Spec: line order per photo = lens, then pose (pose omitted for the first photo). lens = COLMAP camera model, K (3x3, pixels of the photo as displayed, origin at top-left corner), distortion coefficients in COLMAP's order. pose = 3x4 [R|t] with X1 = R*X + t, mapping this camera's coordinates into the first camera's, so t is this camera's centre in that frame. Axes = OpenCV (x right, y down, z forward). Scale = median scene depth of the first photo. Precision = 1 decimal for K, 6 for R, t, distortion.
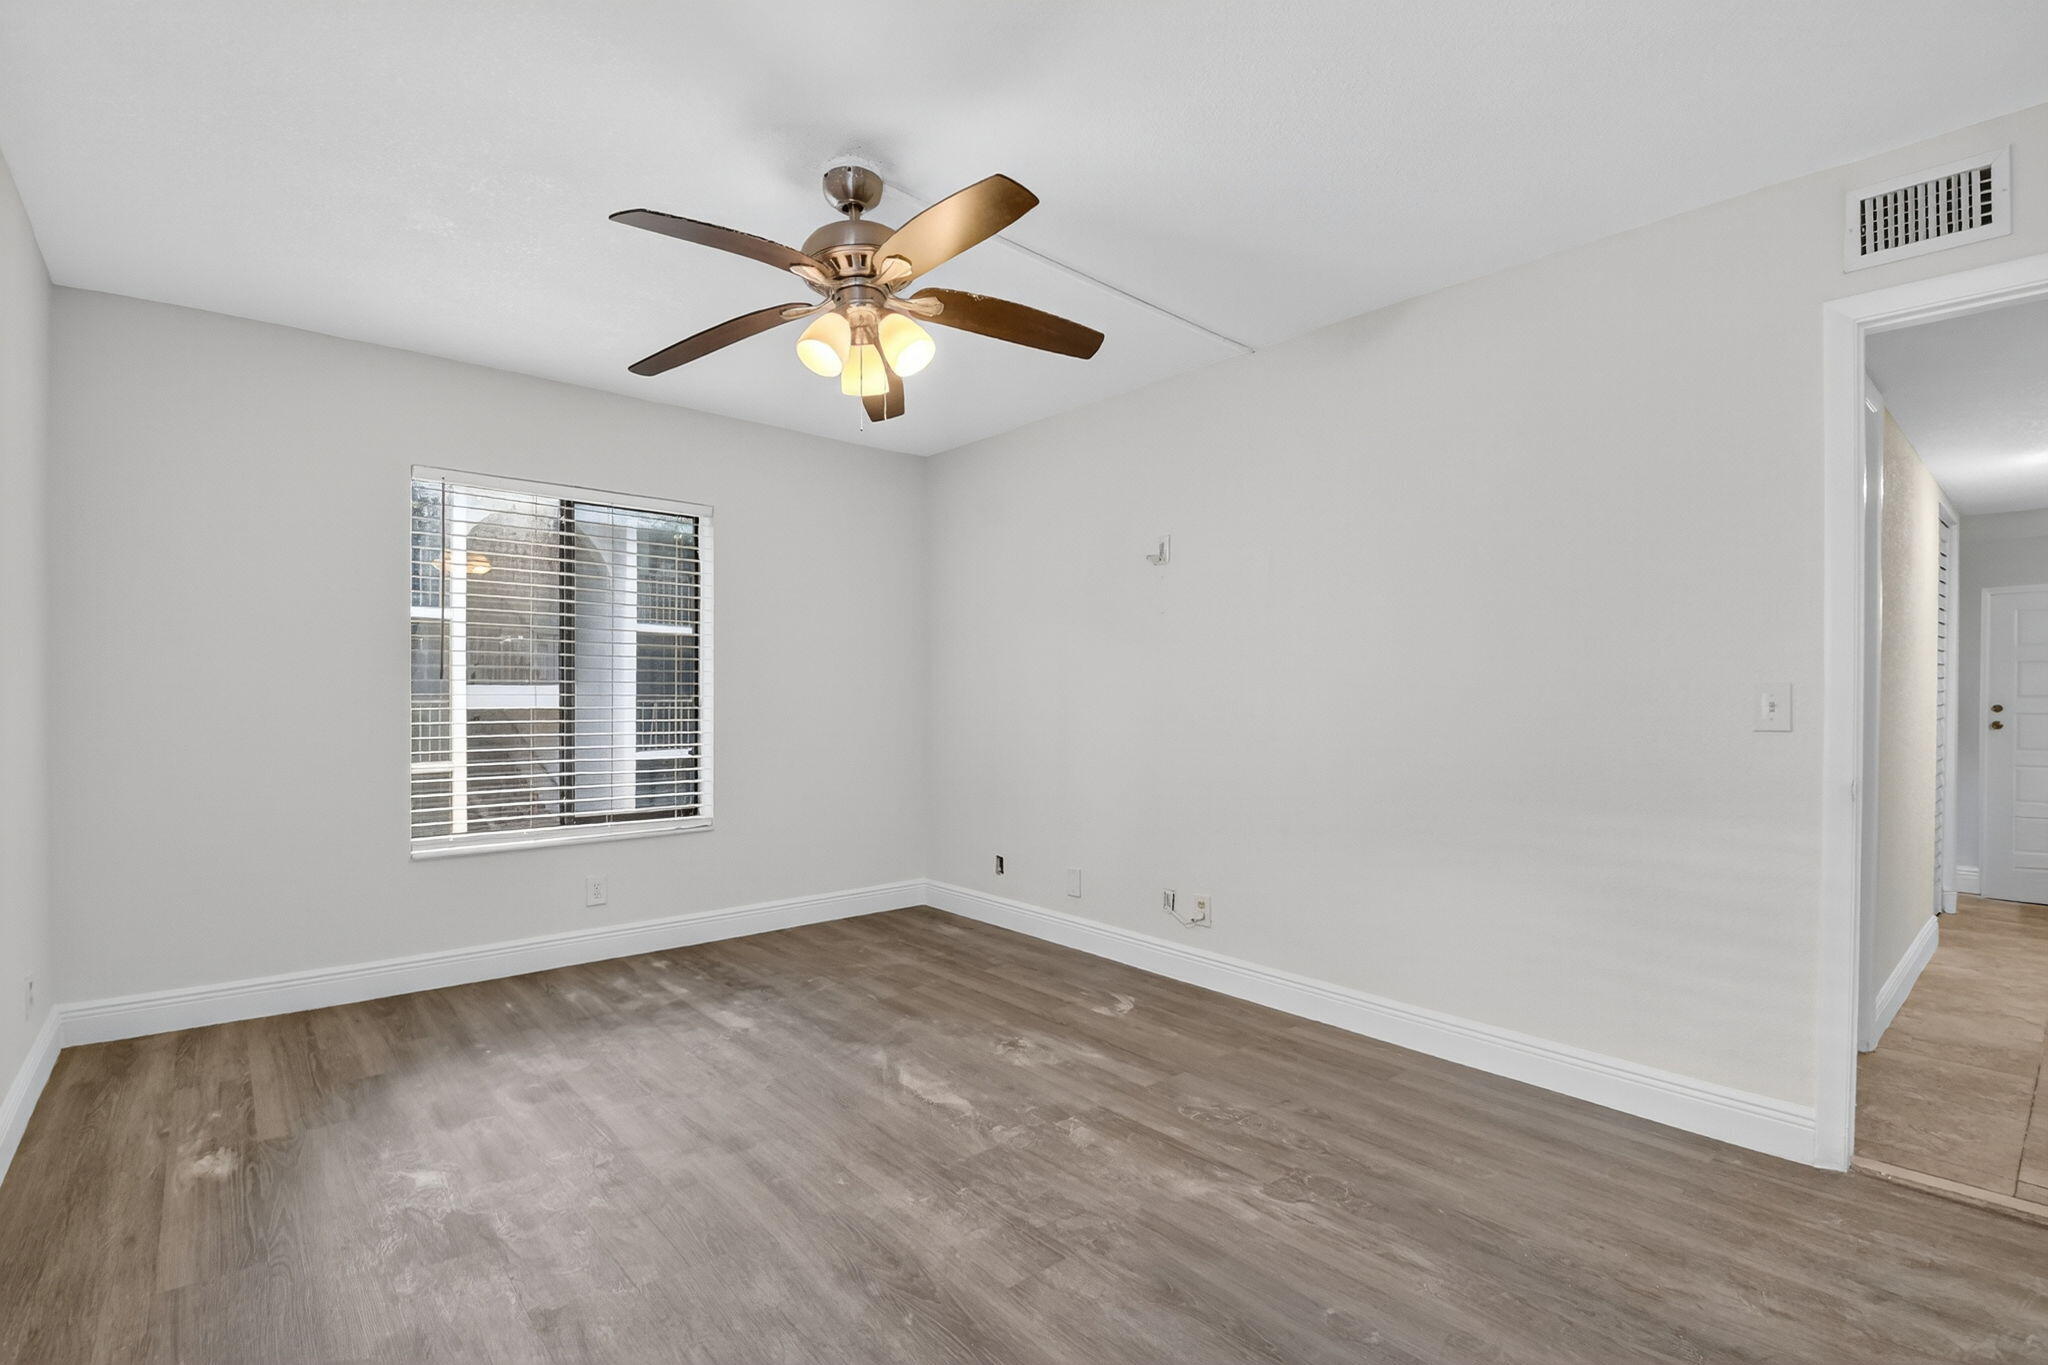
lens RADIAL K [[915.3, 0, 1019.0], [0, 915.3, 674.4], [0, 0, 1]] dist [0.012760, -0.024476]
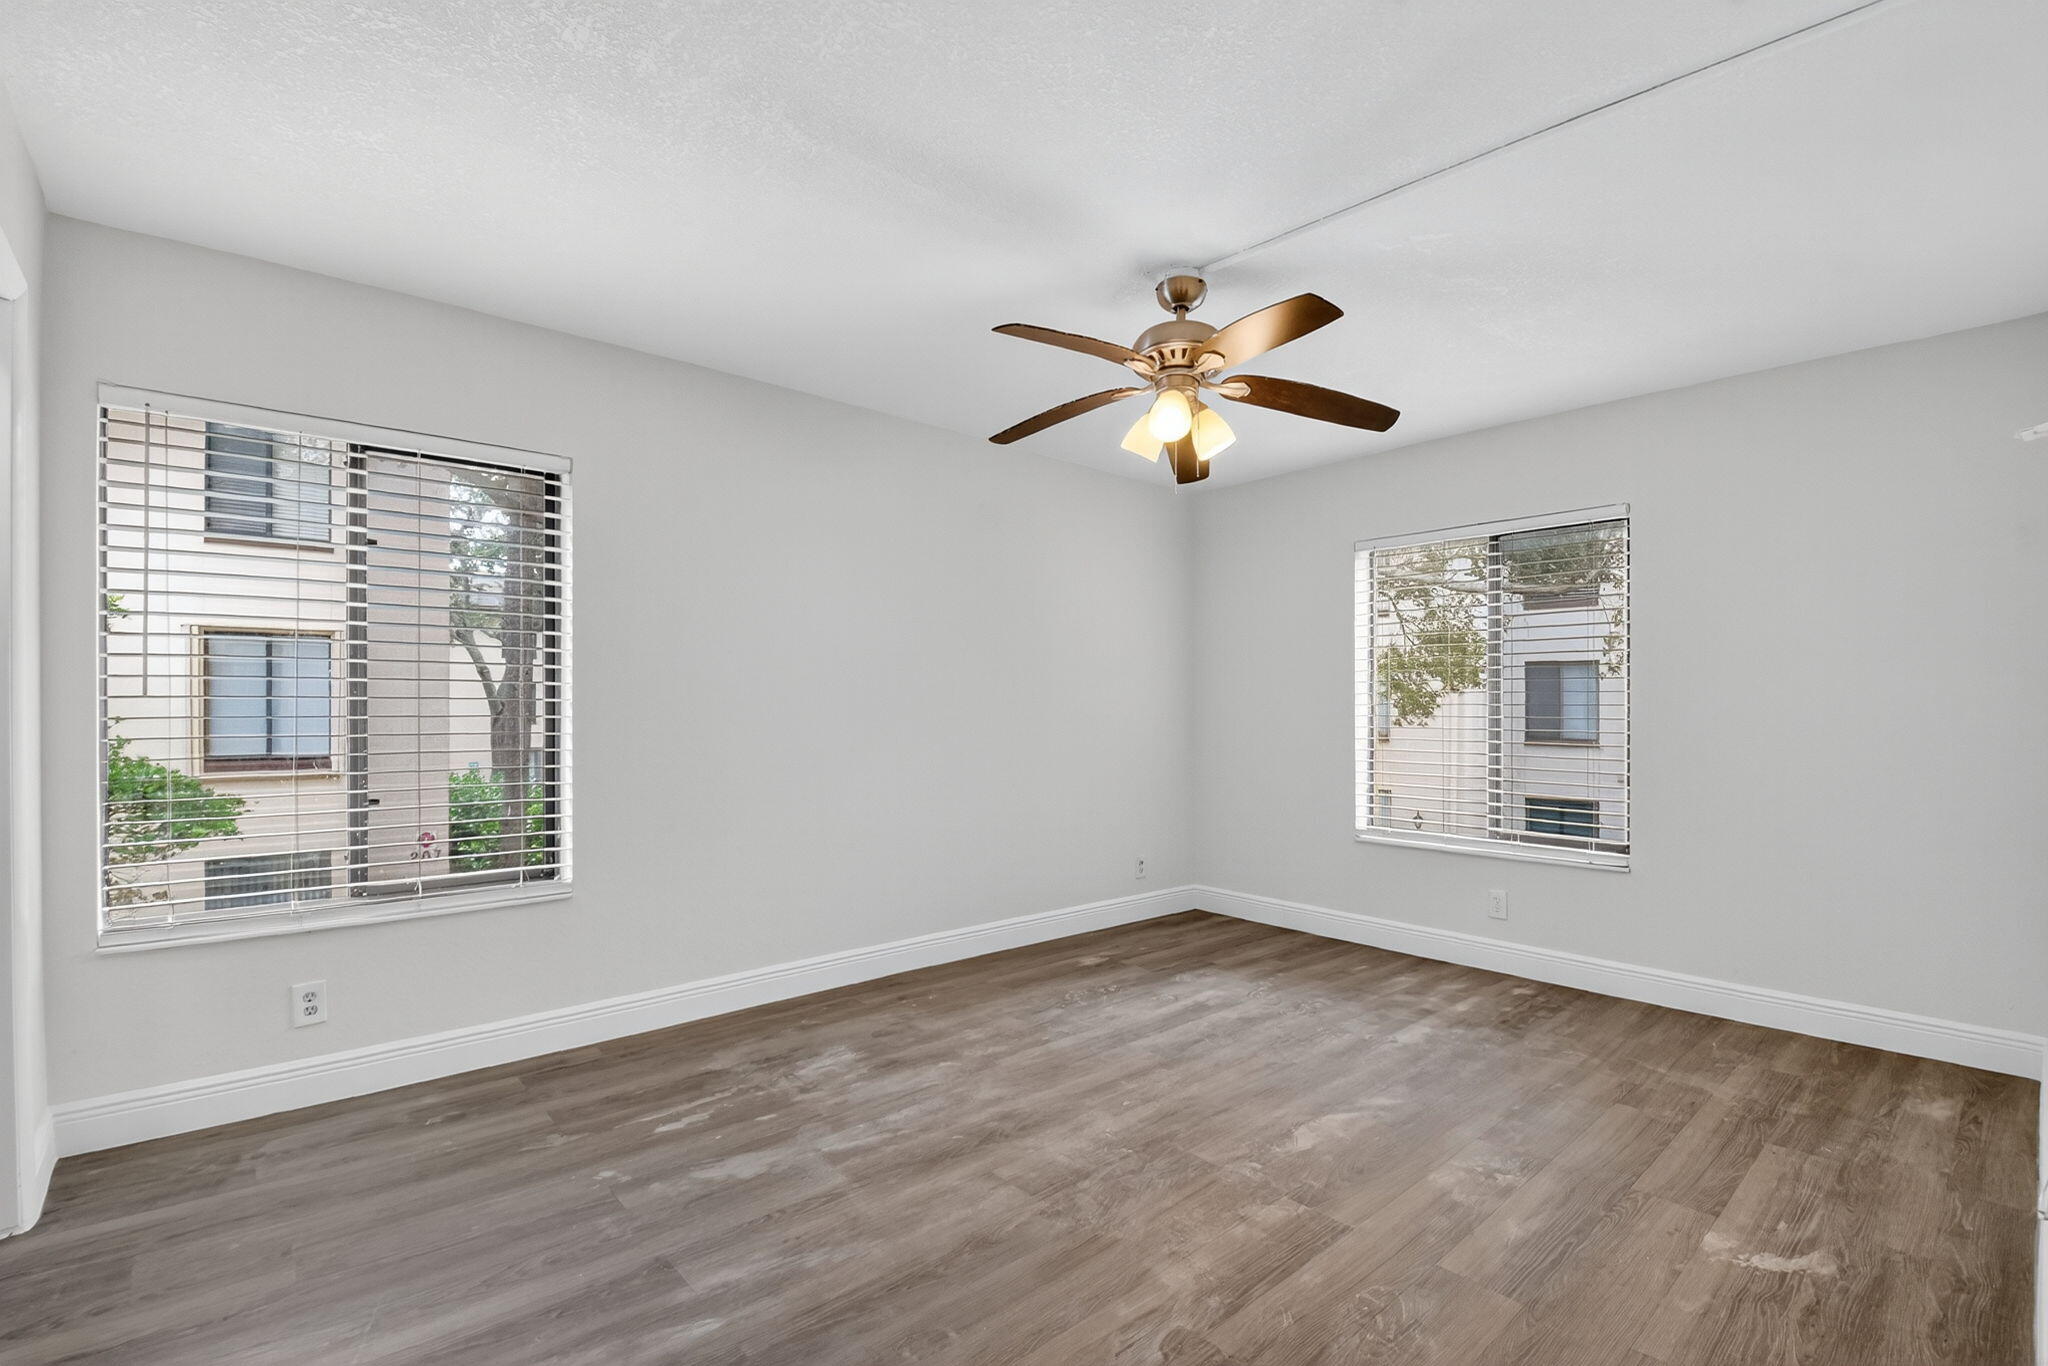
lens RADIAL K [[915.3, 0, 1019.0], [0, 915.3, 674.9], [0, 0, 1]] dist [0.012760, -0.024476]
pose [[0.009471, -0.044815, -0.998950, 0.863975], [0.020875, 0.998786, -0.044610, 0.020453], [0.999737, -0.020431, 0.010395, 0.684965]]
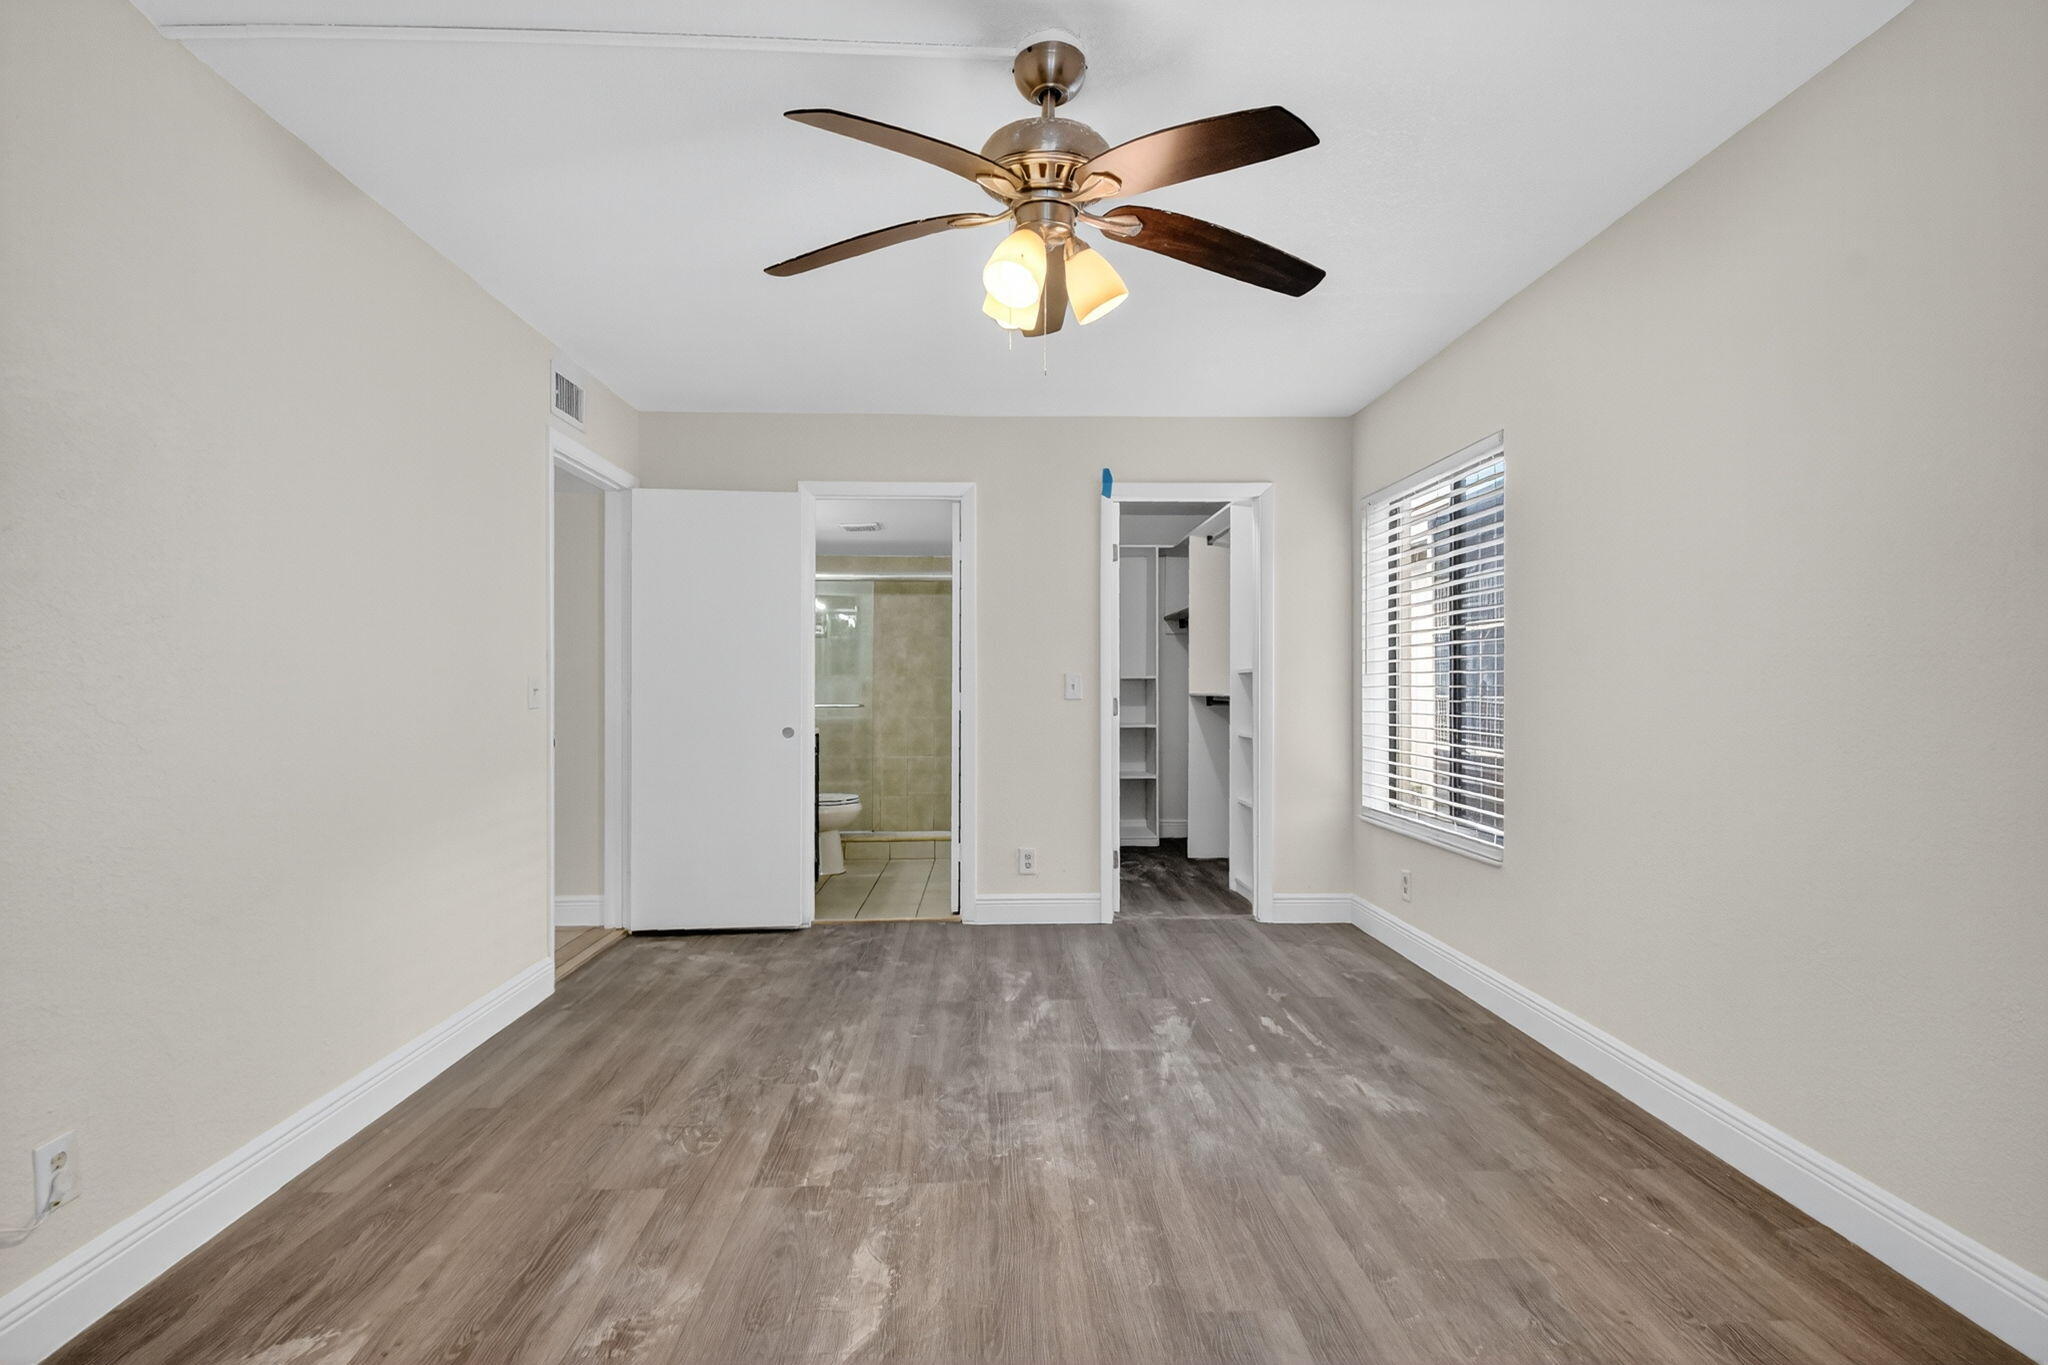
lens RADIAL K [[943.8, 0, 1024.0], [0, 943.8, 682.5], [0, 0, 1]] dist [0.082590, -0.065423]
pose [[-0.780285, -0.004522, 0.625407, -0.605786], [-0.017816, 0.999729, -0.014999, 0.030934], [-0.625170, -0.022846, -0.780154, 1.464780]]
